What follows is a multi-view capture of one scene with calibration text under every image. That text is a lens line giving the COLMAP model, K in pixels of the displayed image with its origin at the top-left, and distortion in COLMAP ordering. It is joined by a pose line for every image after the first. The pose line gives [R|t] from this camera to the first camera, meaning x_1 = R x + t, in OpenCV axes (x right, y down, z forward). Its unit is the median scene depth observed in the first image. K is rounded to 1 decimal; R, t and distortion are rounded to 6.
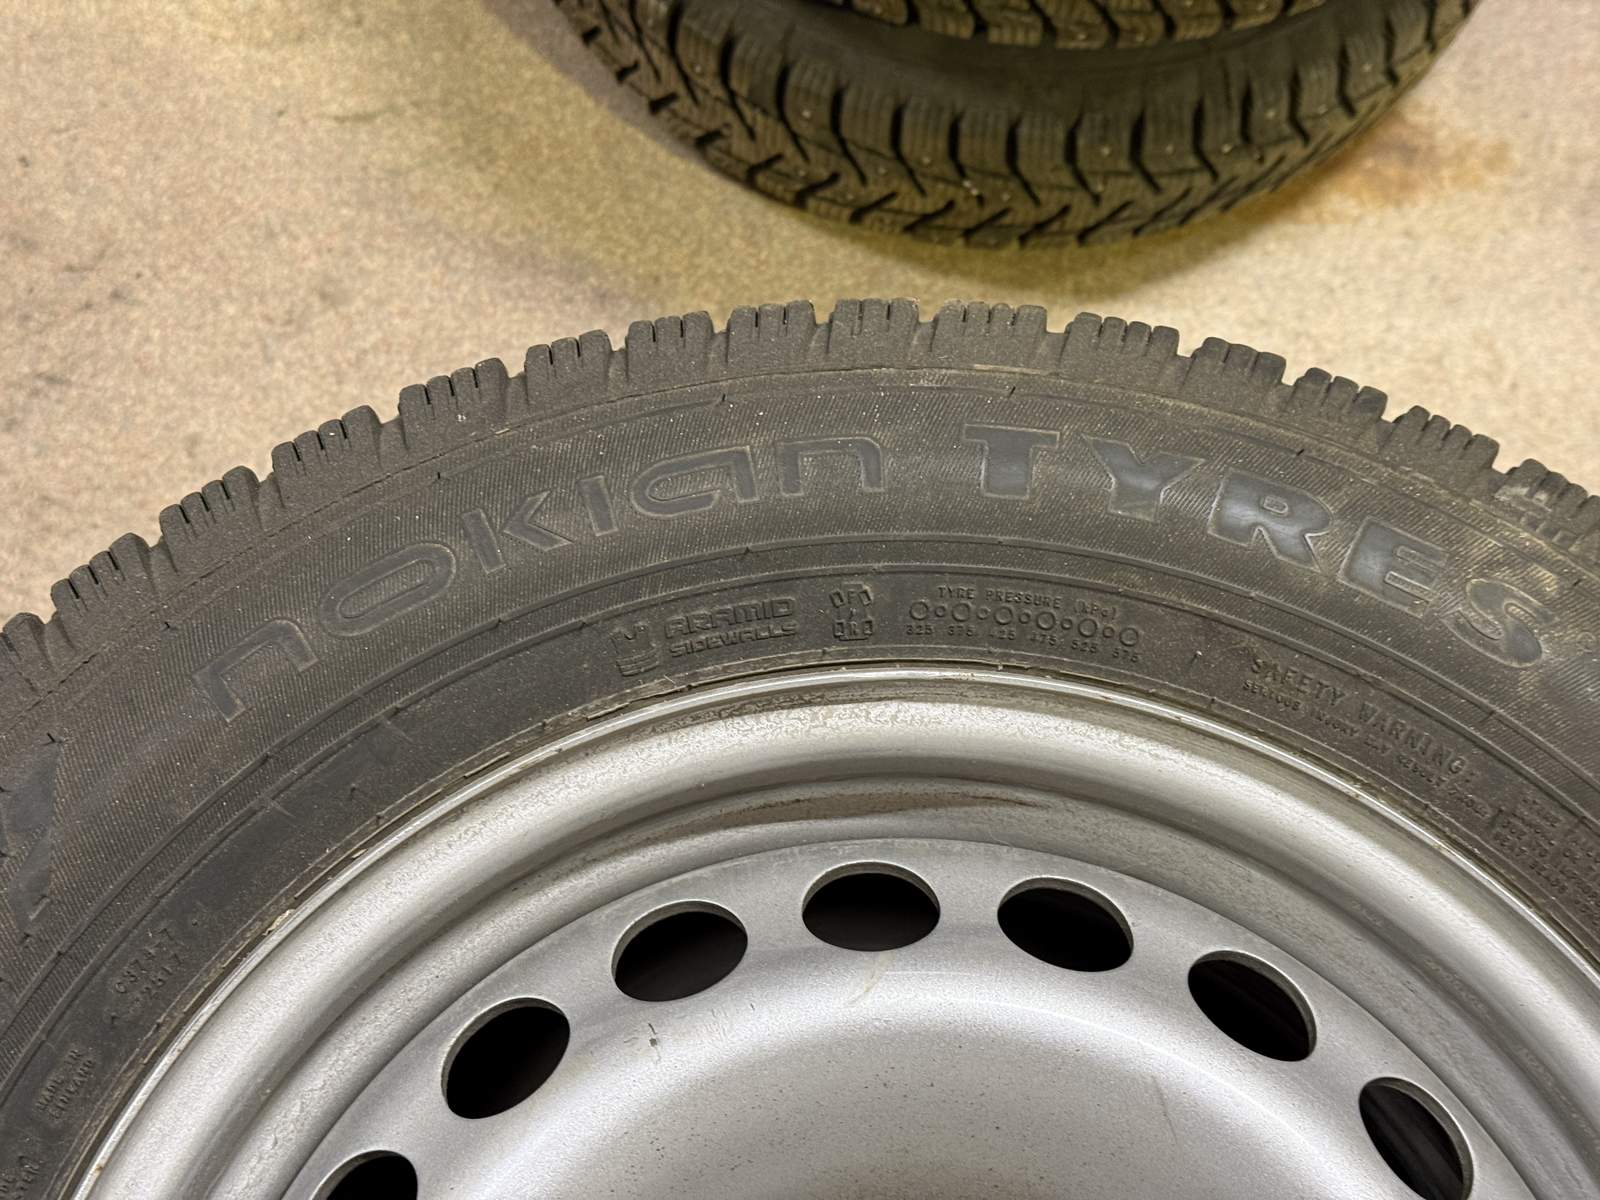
lens RADIAL K [[2347.7, 0, 800.0], [0, 2347.7, 600.0], [0, 0, 1]] dist [0.144345, -0.054919]
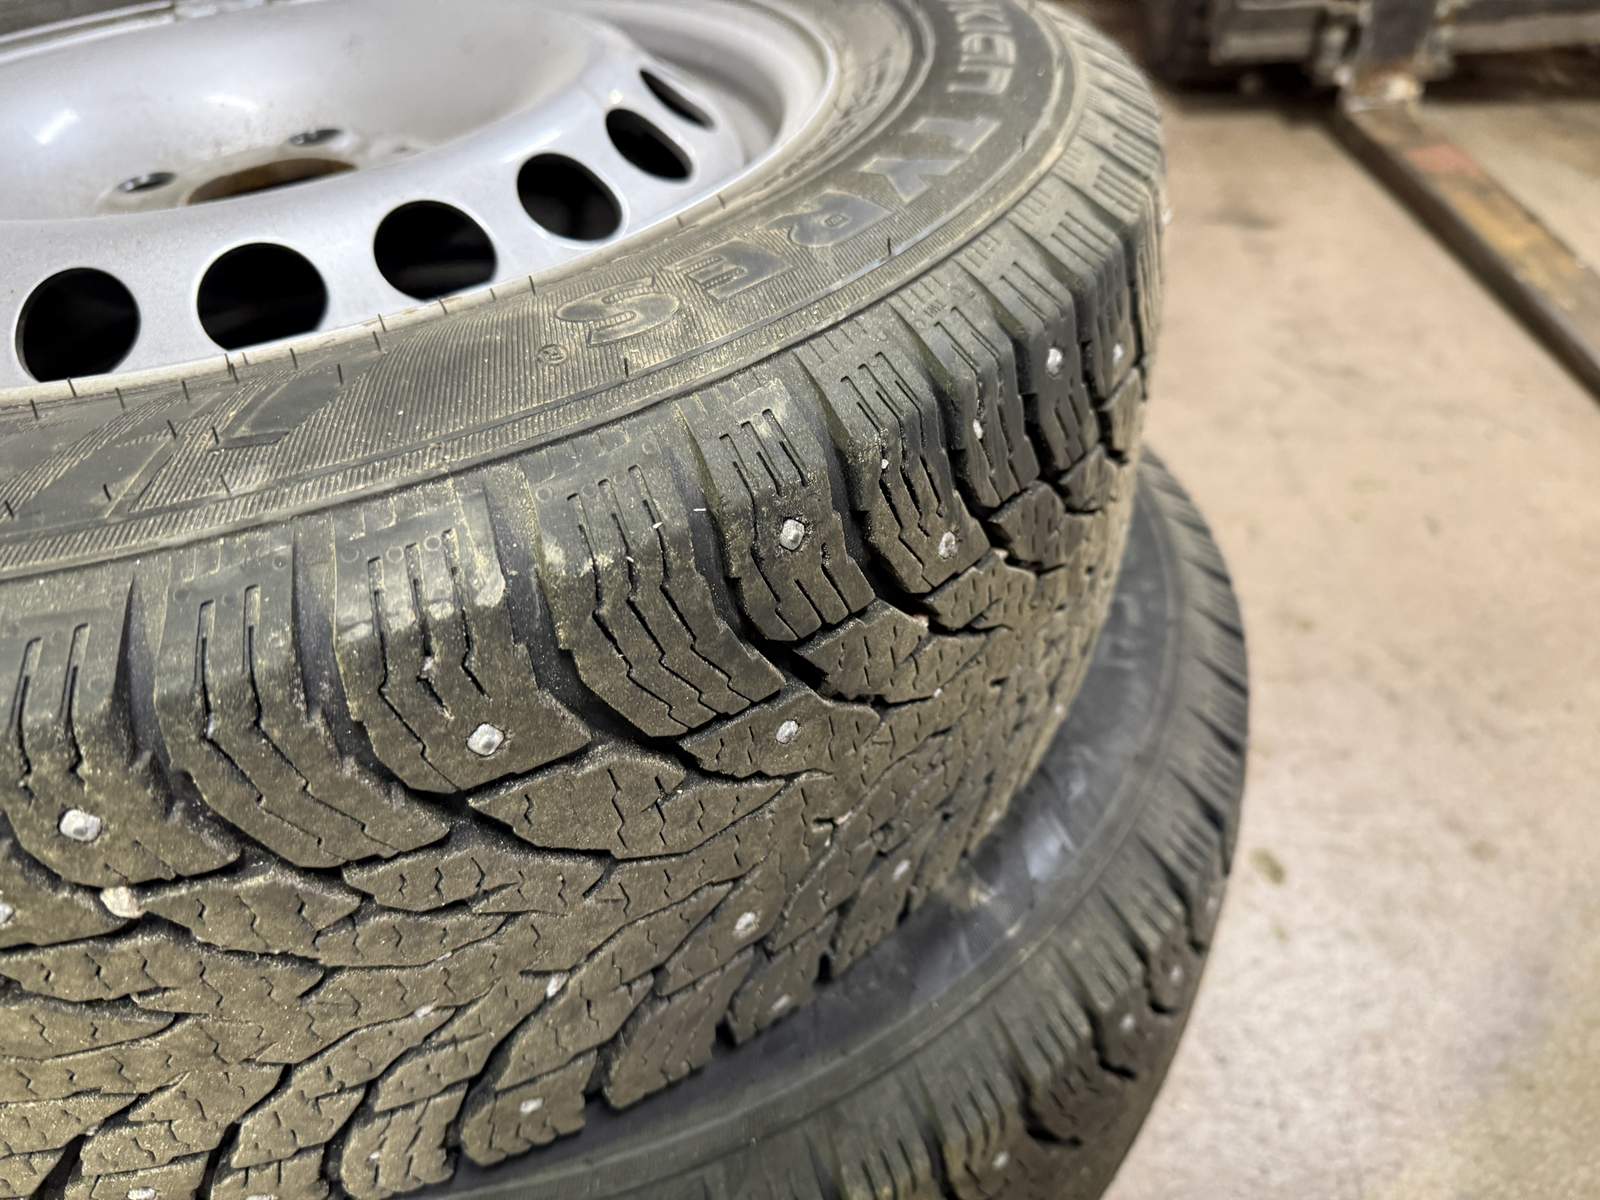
lens RADIAL K [[1208.6, 0, 814.7], [0, 1208.6, 584.7], [0, 0, 1]] dist [0.001351, -0.050437]
pose [[-0.330652, 0.549689, -0.767145, 0.332115], [-0.884942, 0.101874, 0.454422, -0.119821], [0.327943, 0.829134, 0.452758, 0.463434]]
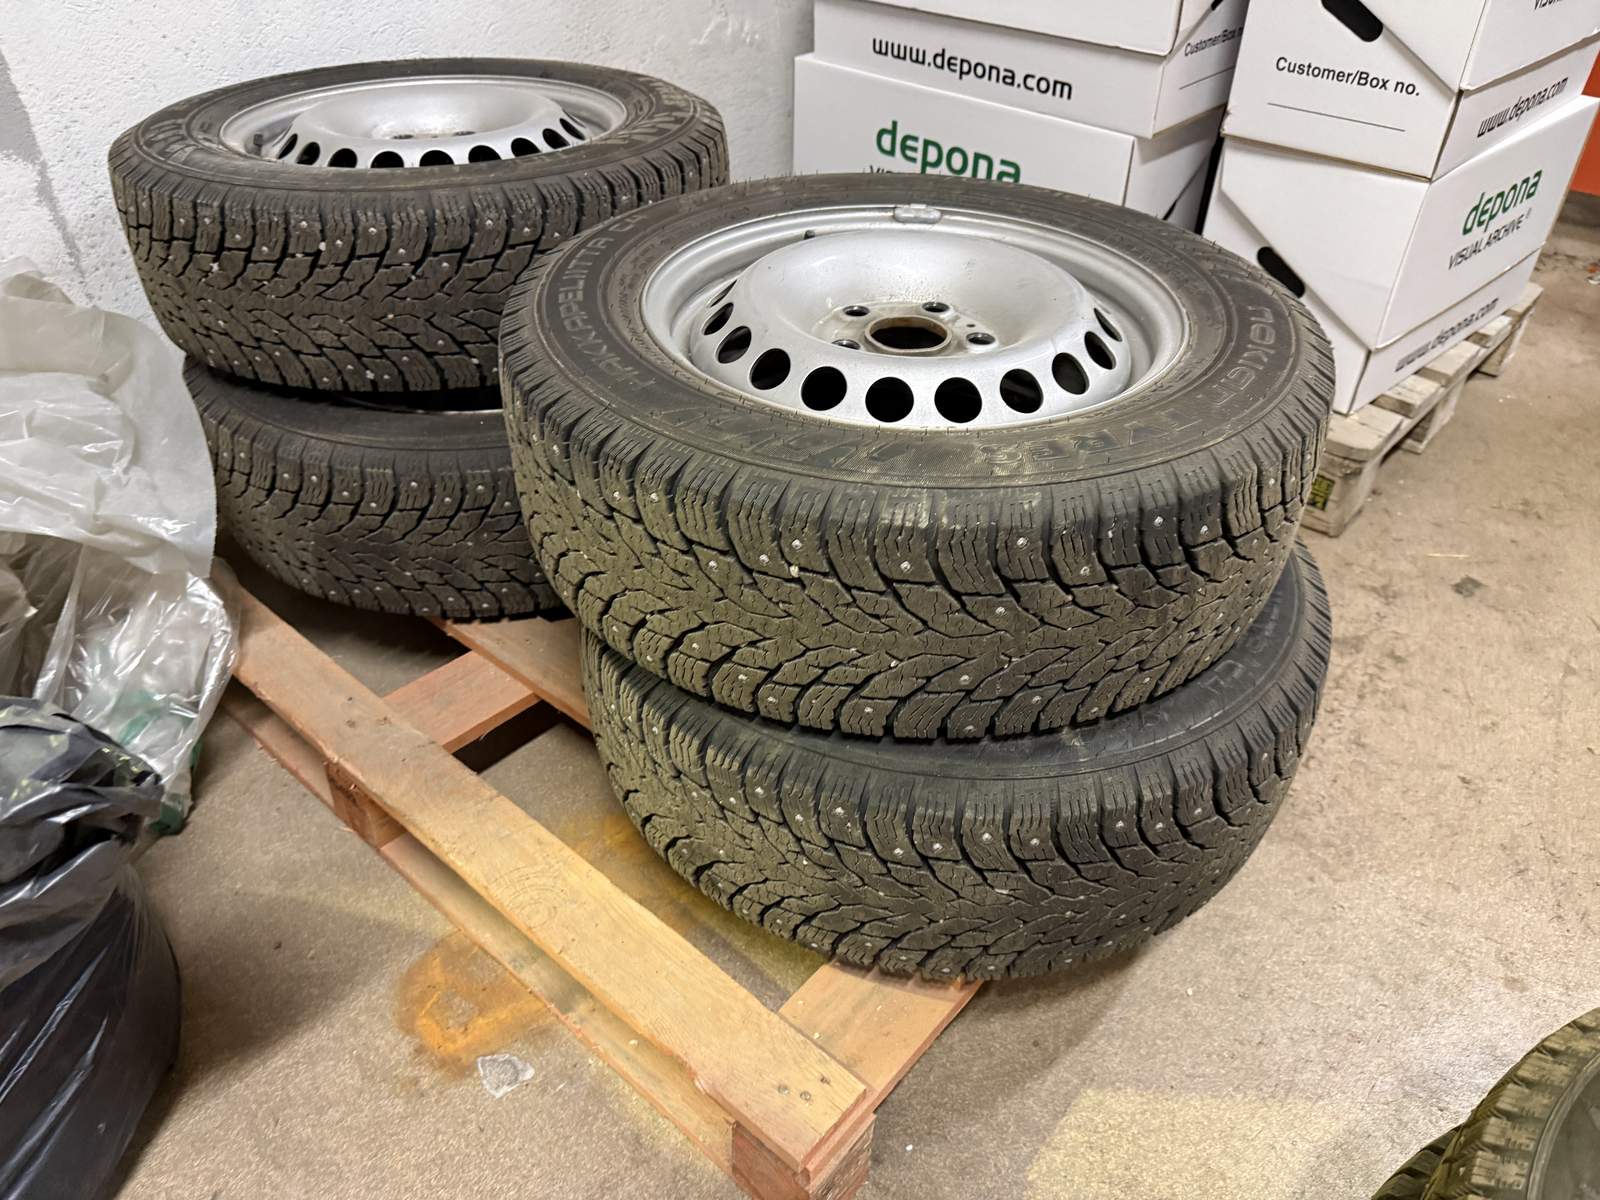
lens RADIAL K [[1214.6, 0, 796.3], [0, 1214.6, 590.4], [0, 0, 1]] dist [0.177064, -0.283140]
pose [[-0.757715, 0.318516, -0.569575, 0.618291], [-0.637867, -0.177163, 0.749492, -0.418925], [0.137818, 0.931215, 0.337410, 0.345669]]
